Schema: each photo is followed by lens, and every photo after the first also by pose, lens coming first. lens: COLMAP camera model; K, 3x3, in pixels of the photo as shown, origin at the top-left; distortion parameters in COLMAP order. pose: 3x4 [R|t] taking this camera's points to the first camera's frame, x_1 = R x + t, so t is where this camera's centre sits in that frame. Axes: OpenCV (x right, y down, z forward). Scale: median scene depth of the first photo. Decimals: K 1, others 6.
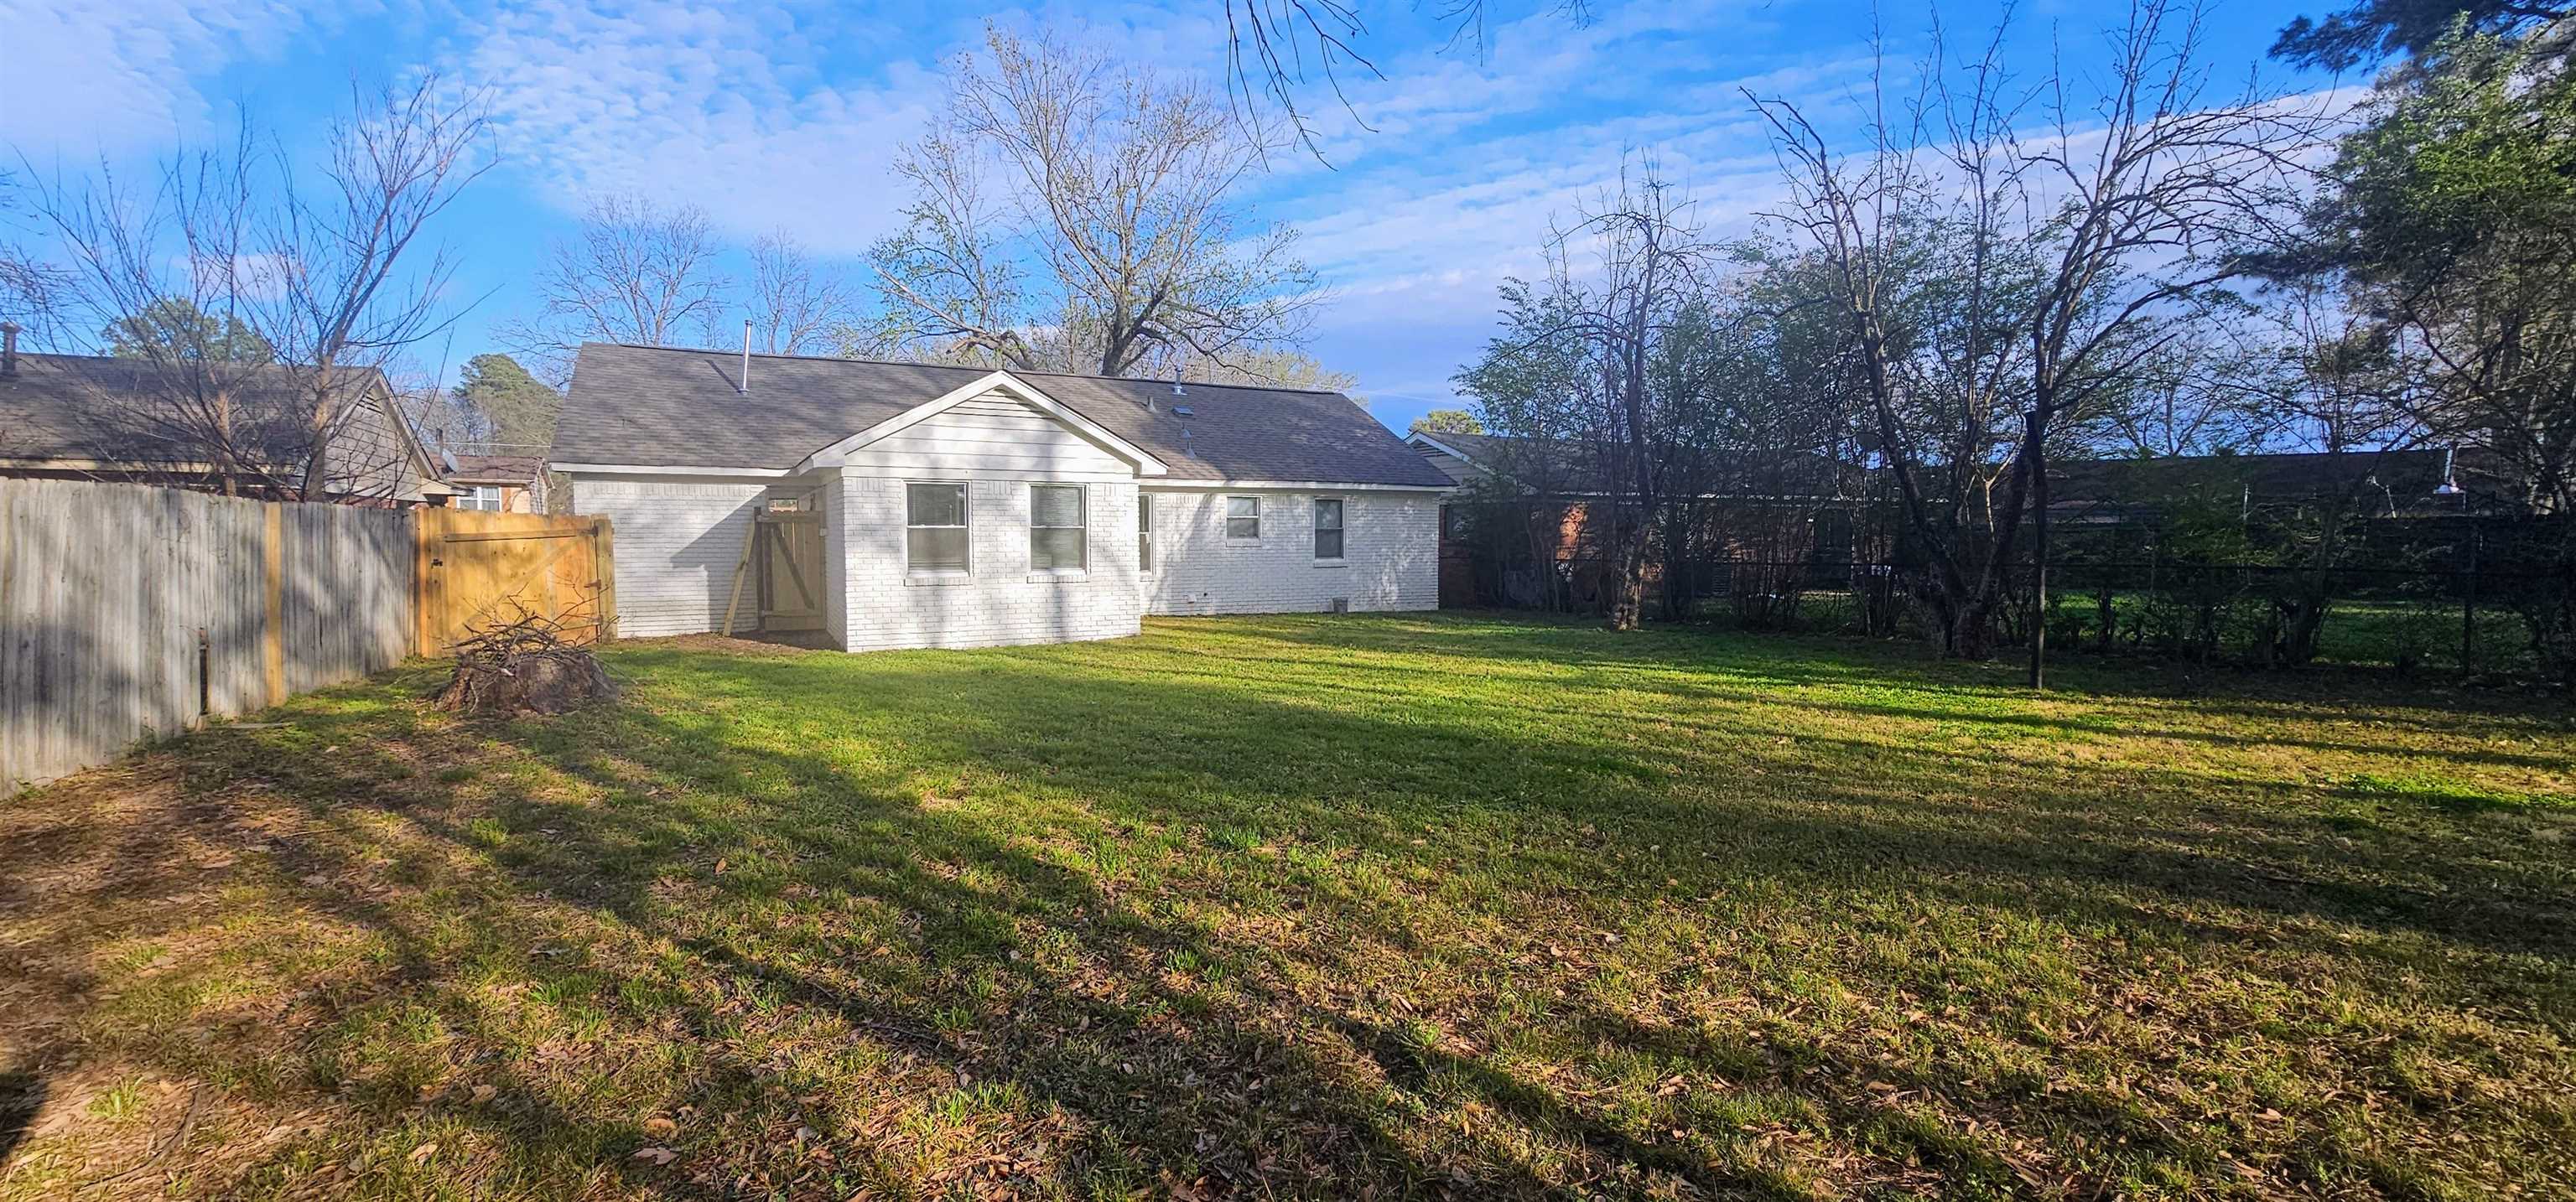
lens RADIAL K [[1053.4, 0, 1306.8], [0, 1053.4, 627.5], [0, 0, 1]] dist [-0.002918, 0.001150]
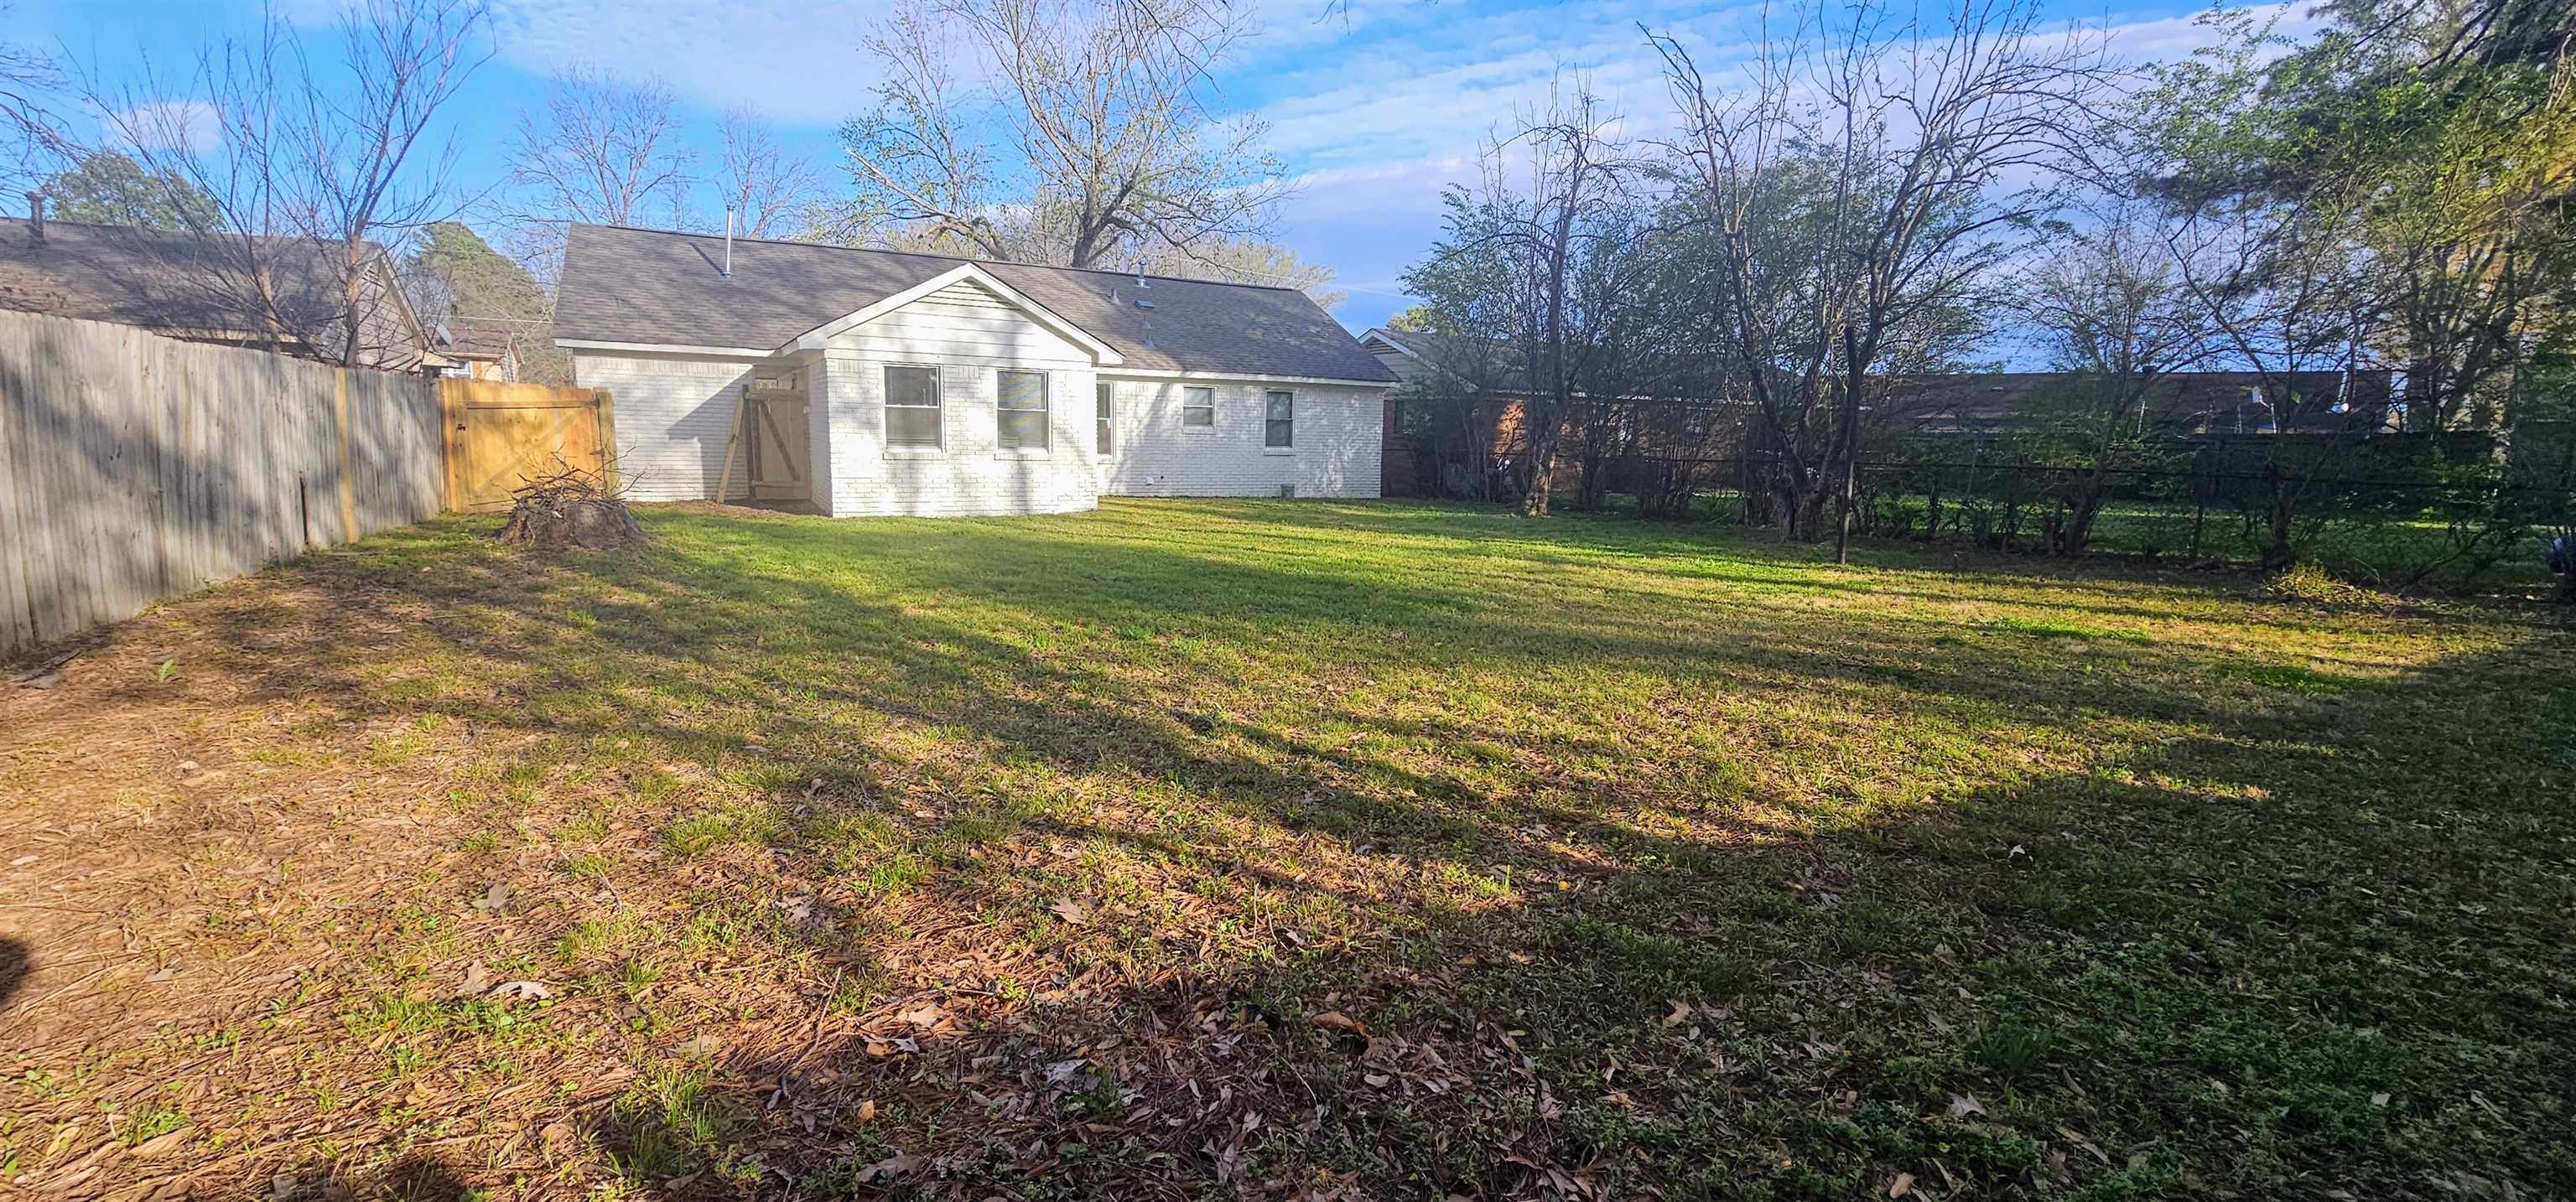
lens RADIAL K [[1053.4, 0, 1304.1], [0, 1053.4, 614.5], [0, 0, 1]] dist [-0.002918, 0.001150]
pose [[0.999577, 0.020597, 0.020538, 0.040645], [-0.022261, 0.996185, 0.084382, 0.018484], [-0.018721, -0.084803, 0.996222, -0.122010]]
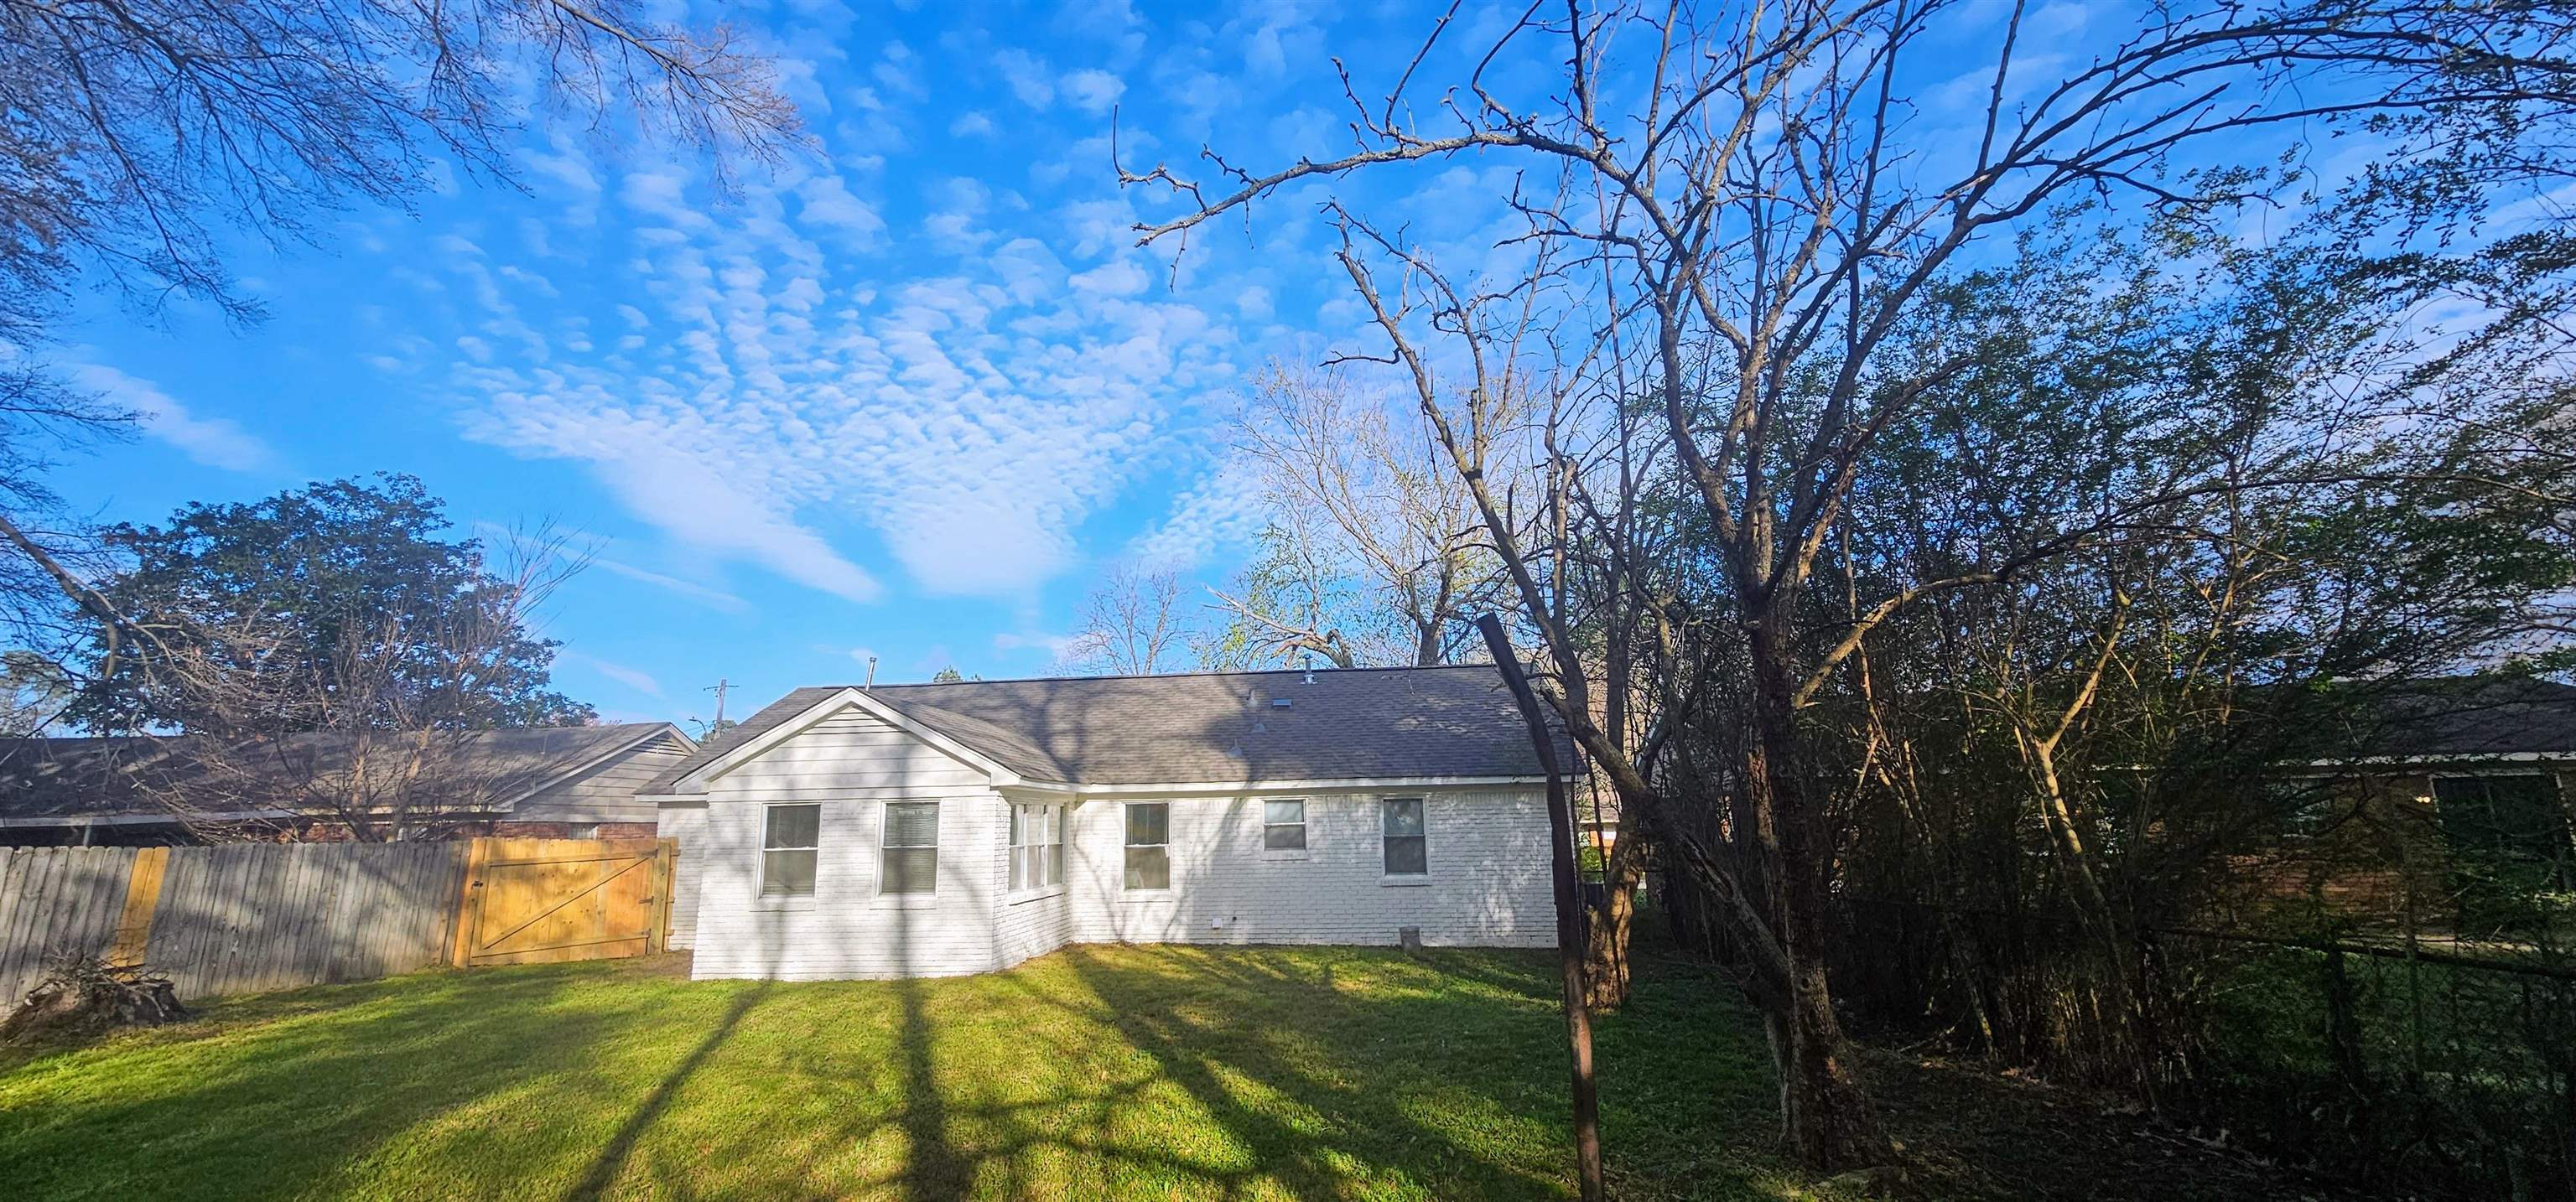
lens RADIAL K [[1053.4, 0, 1289.1], [0, 1053.4, 598.0], [0, 0, 1]] dist [-0.002918, 0.001150]
pose [[0.830024, -0.136344, -0.540805, 0.573195], [-0.031262, 0.956760, -0.289193, -0.046417], [0.556851, 0.256944, 0.789871, 0.395681]]
